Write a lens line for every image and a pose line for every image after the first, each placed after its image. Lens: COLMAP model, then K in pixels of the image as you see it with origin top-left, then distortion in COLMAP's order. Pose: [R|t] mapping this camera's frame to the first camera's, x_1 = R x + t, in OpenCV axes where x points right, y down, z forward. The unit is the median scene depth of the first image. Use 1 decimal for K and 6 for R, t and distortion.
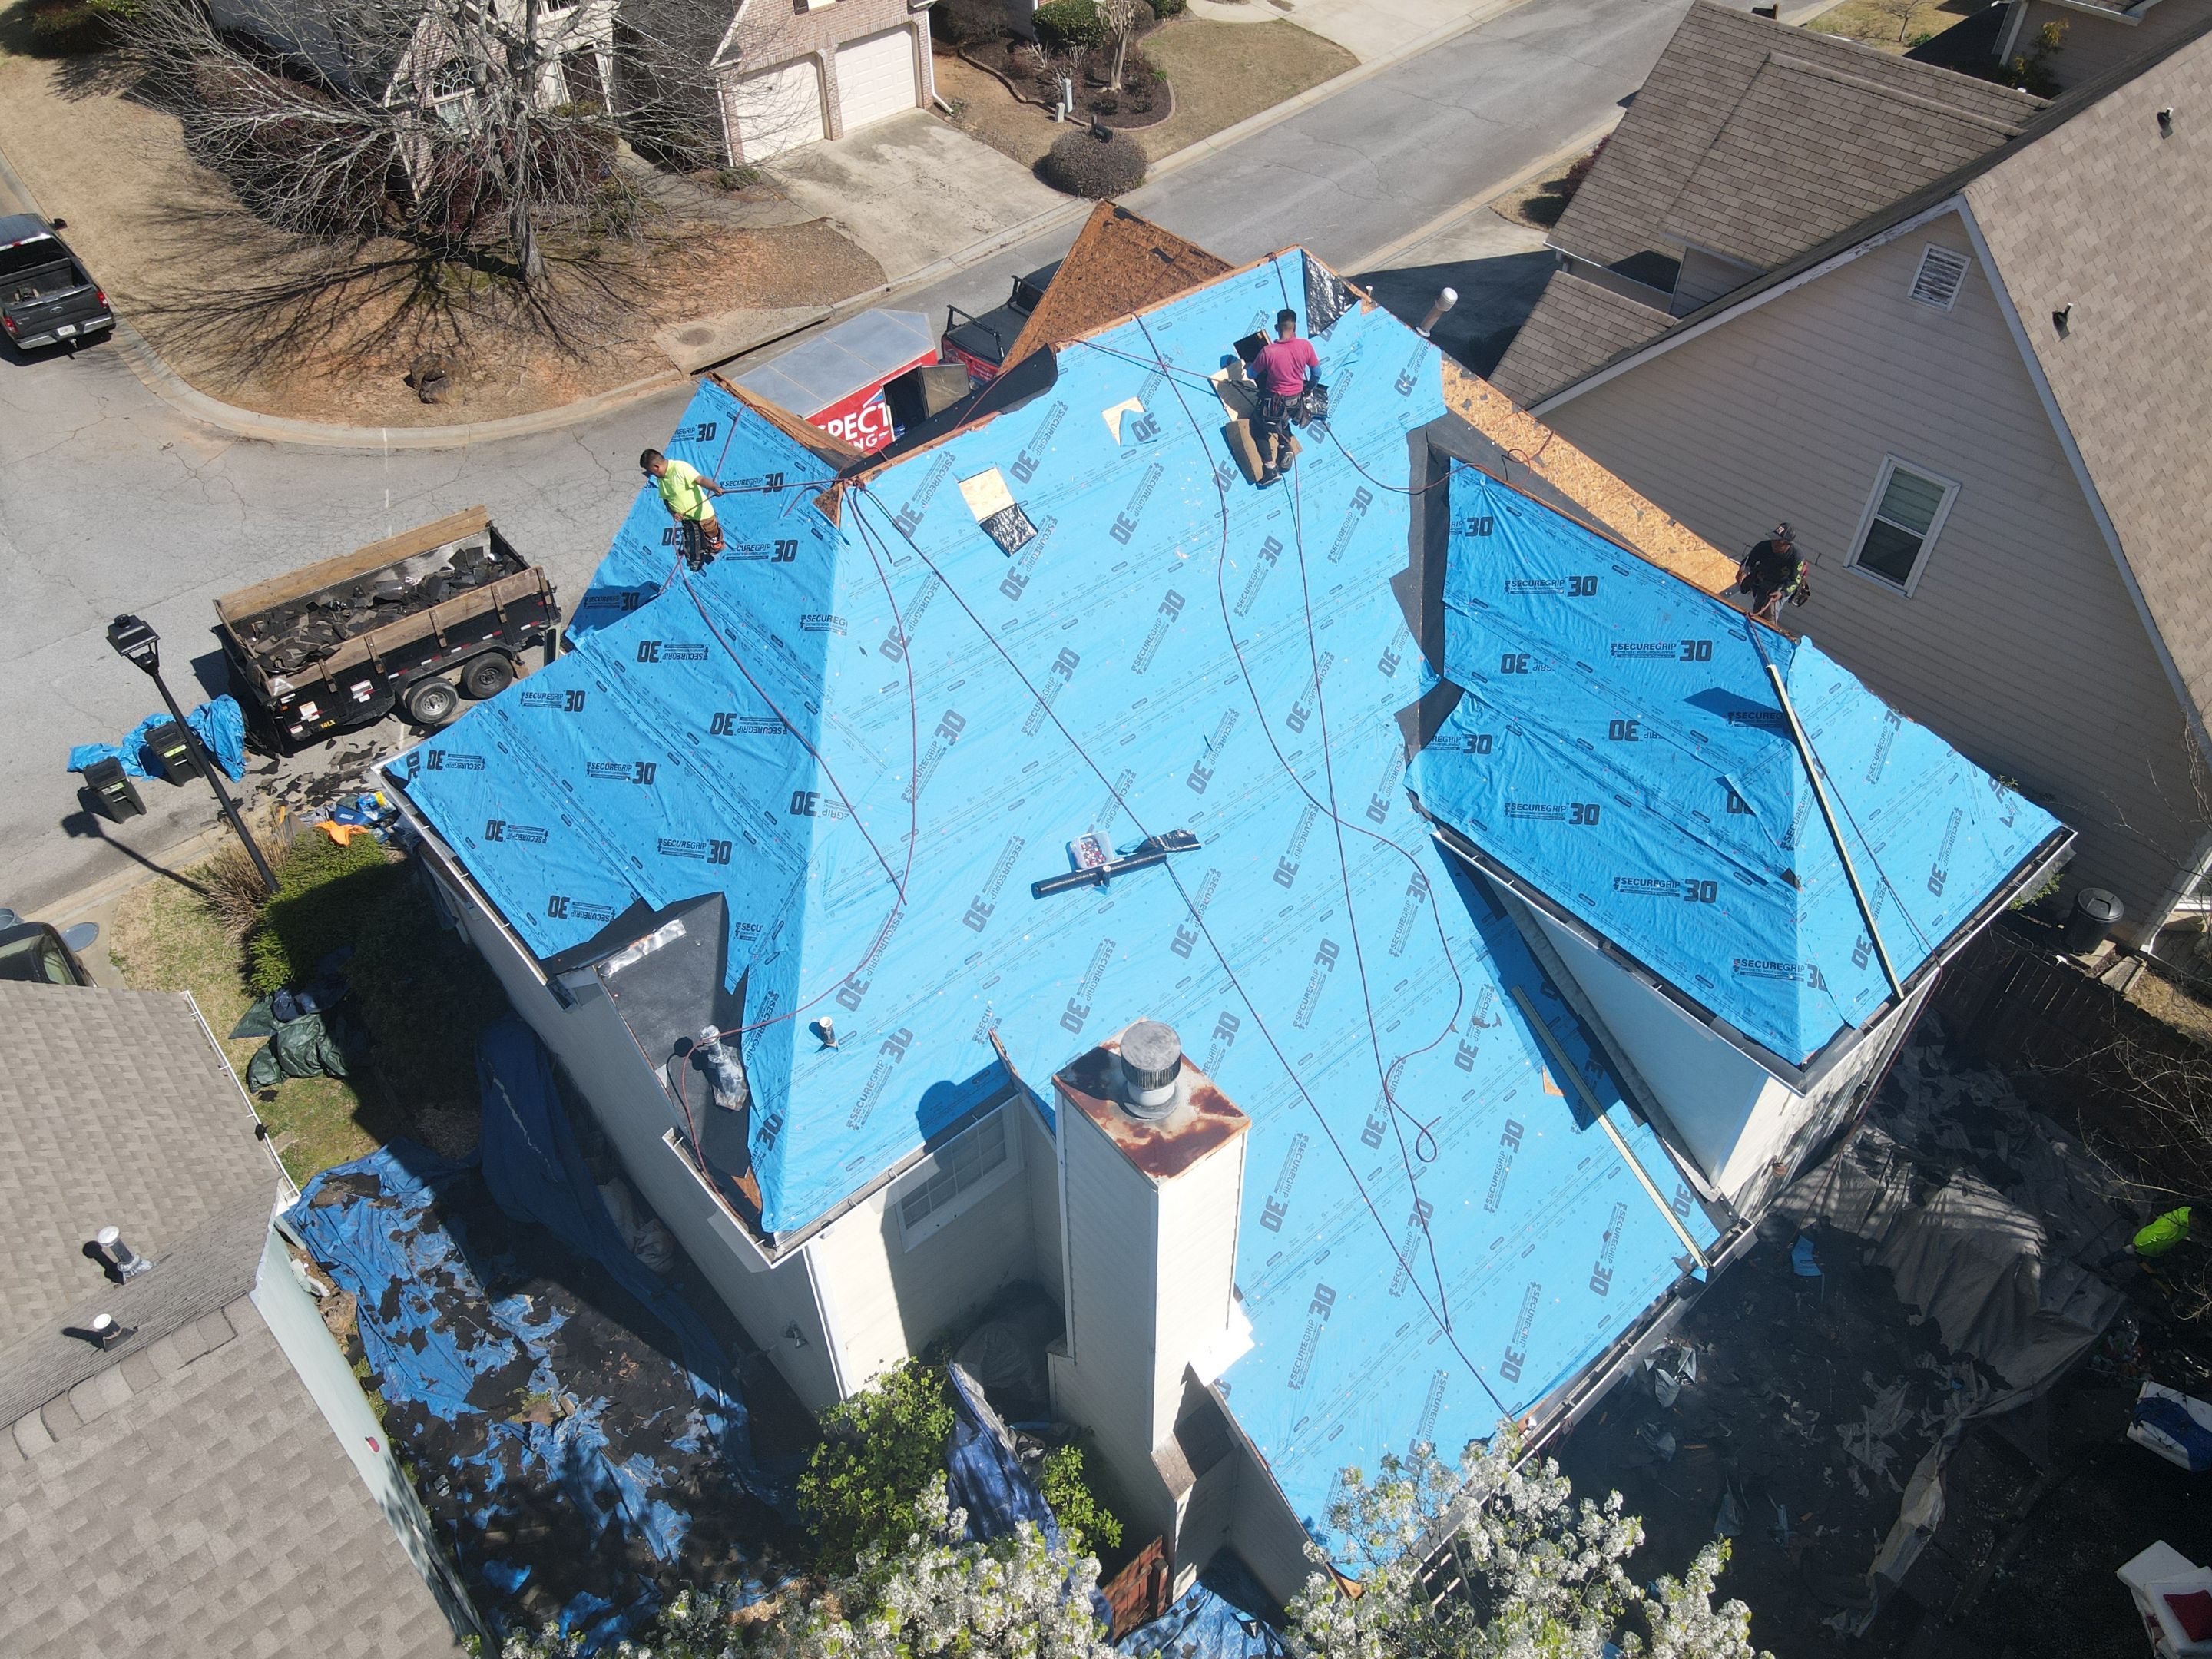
lens RADIAL K [[1589.5, 0, 1106.0], [0, 1589.5, 829.5], [0, 0, 1]] dist [0.007087, 0.000002]
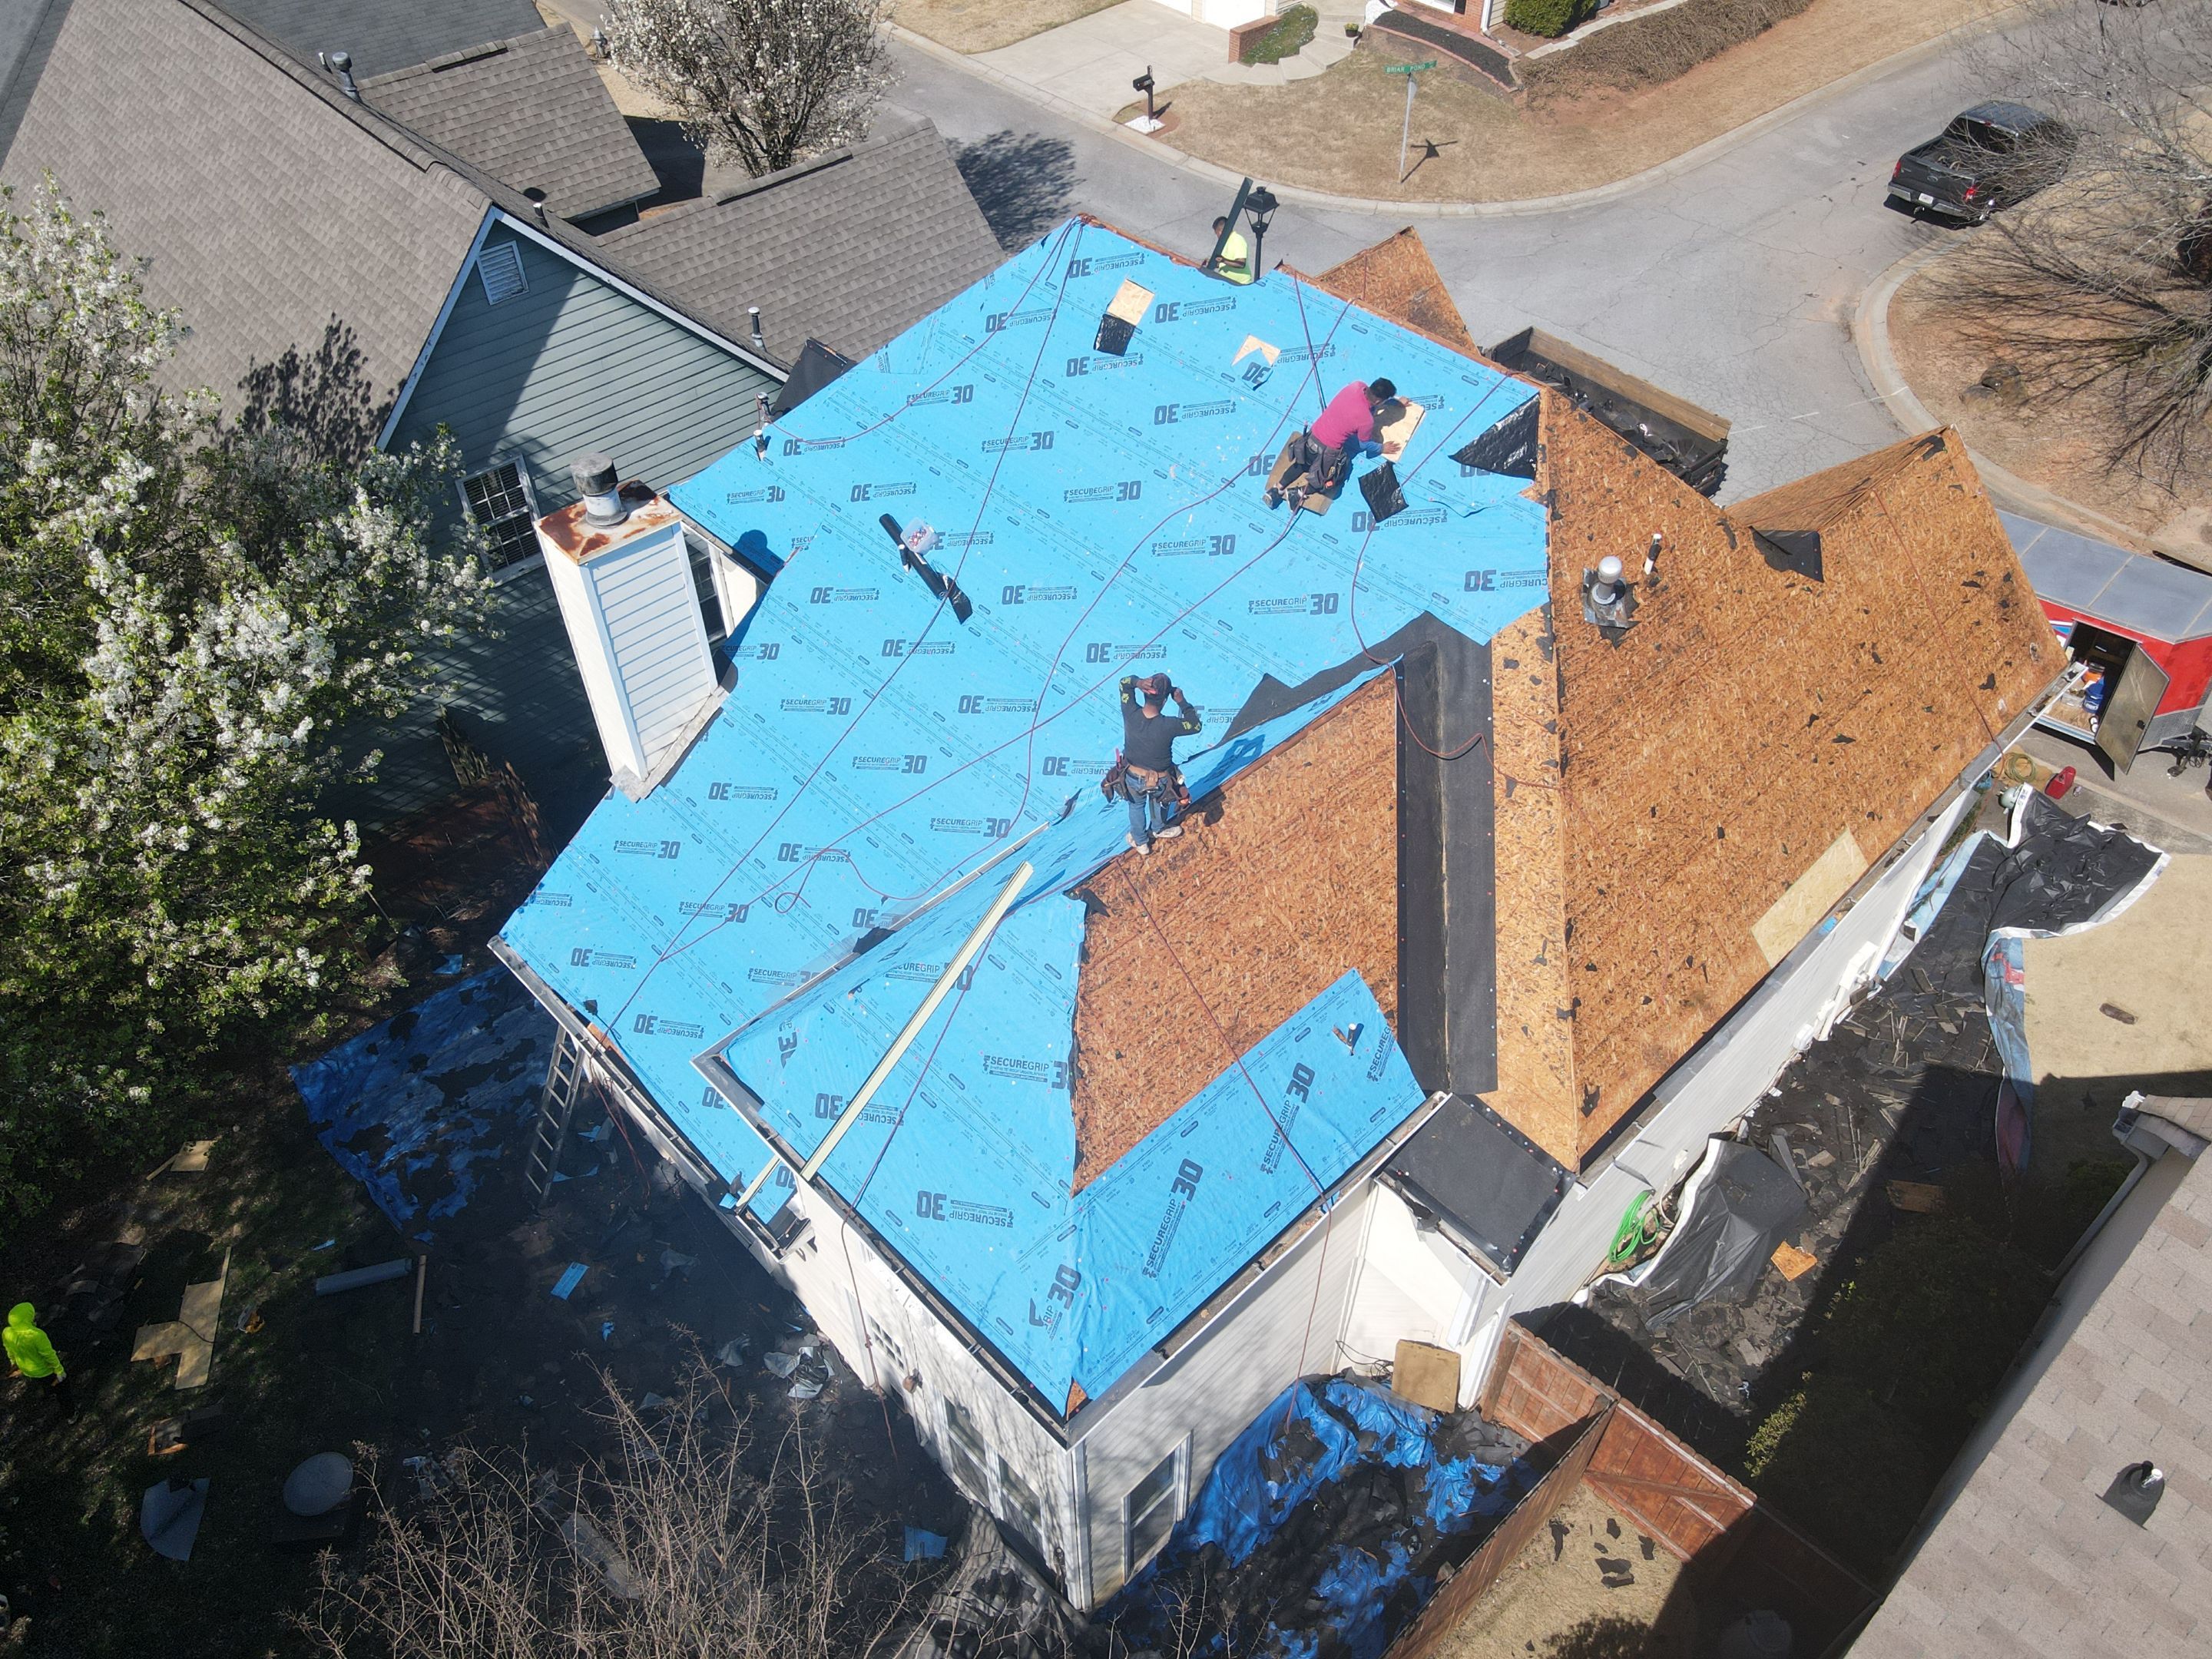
lens RADIAL K [[1611.1, 0, 1109.6], [0, 1611.1, 828.3], [0, 0, 1]] dist [0.003824, -0.003380]
pose [[0.050927, 0.715775, -0.696471, 0.635330], [-0.707100, 0.518325, 0.480987, -0.354288], [0.705277, 0.467980, 0.532521, 0.339680]]
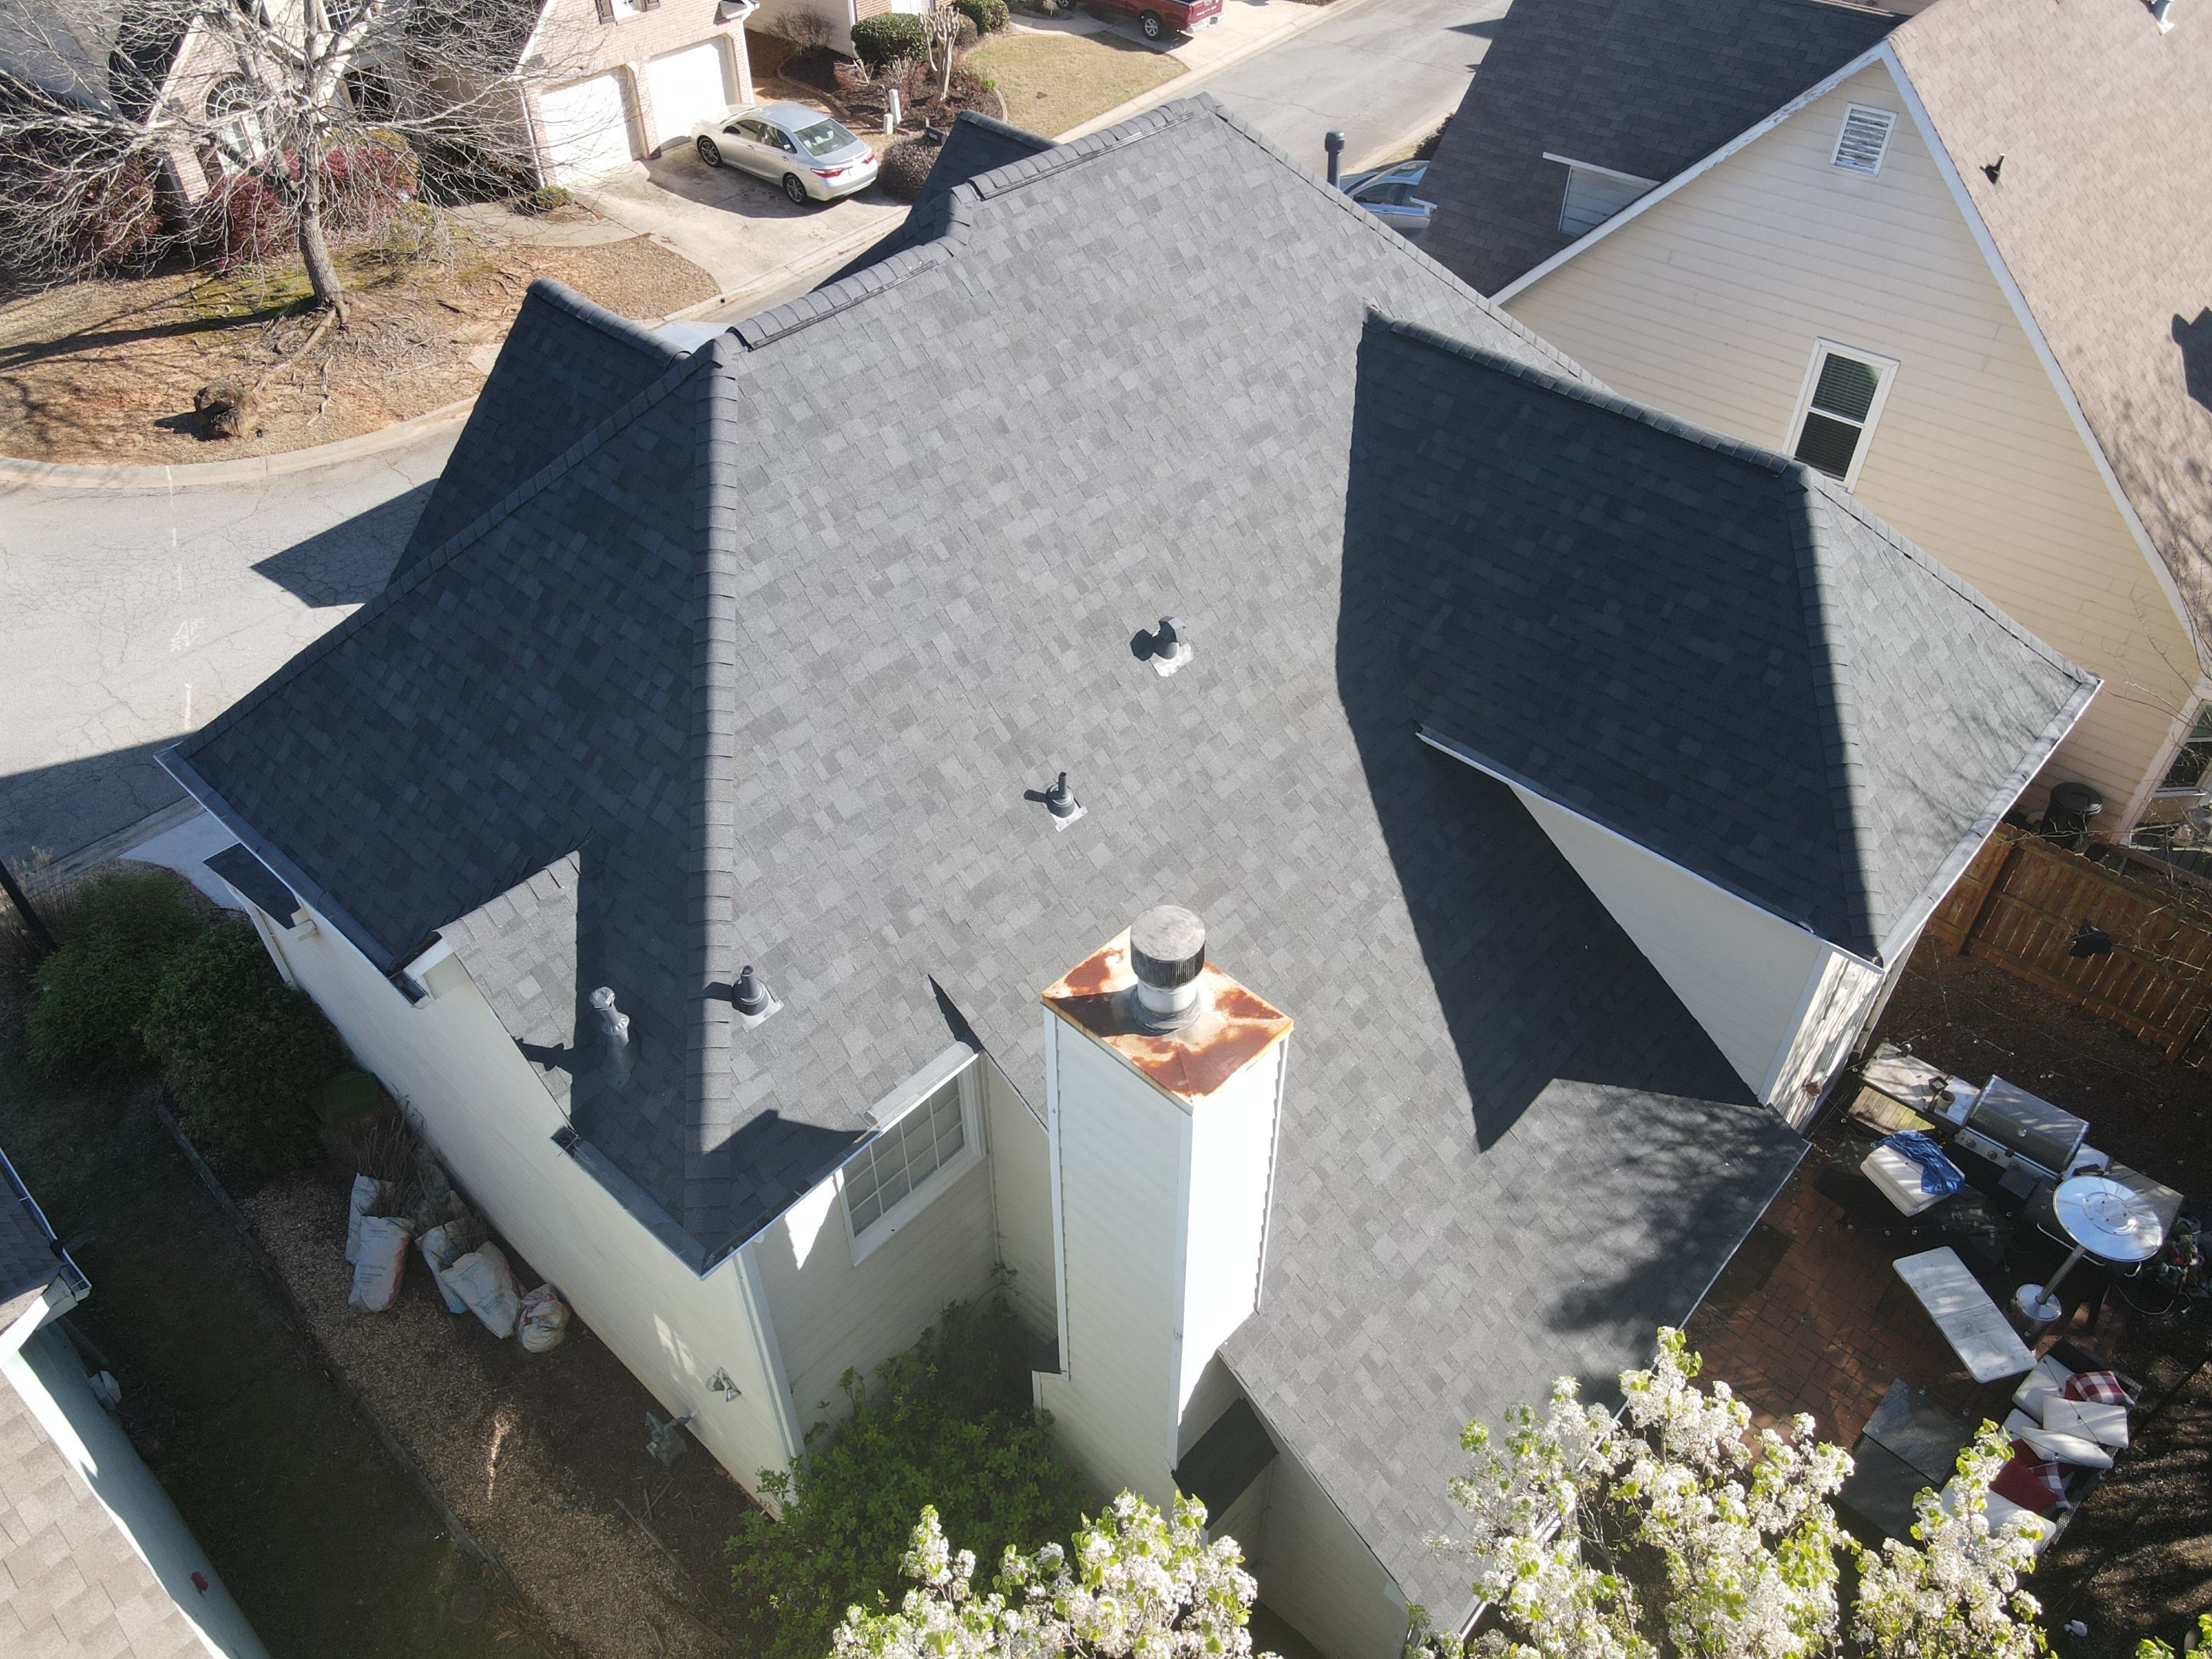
lens RADIAL K [[1582.9, 0, 1106.9], [0, 1582.9, 844.6], [0, 0, 1]] dist [0.008314, -0.005705]
pose [[0.992732, -0.078285, 0.091401, -0.035235], [0.082175, 0.995831, -0.039594, 0.058807], [-0.087921, 0.046817, 0.995027, 0.099354]]
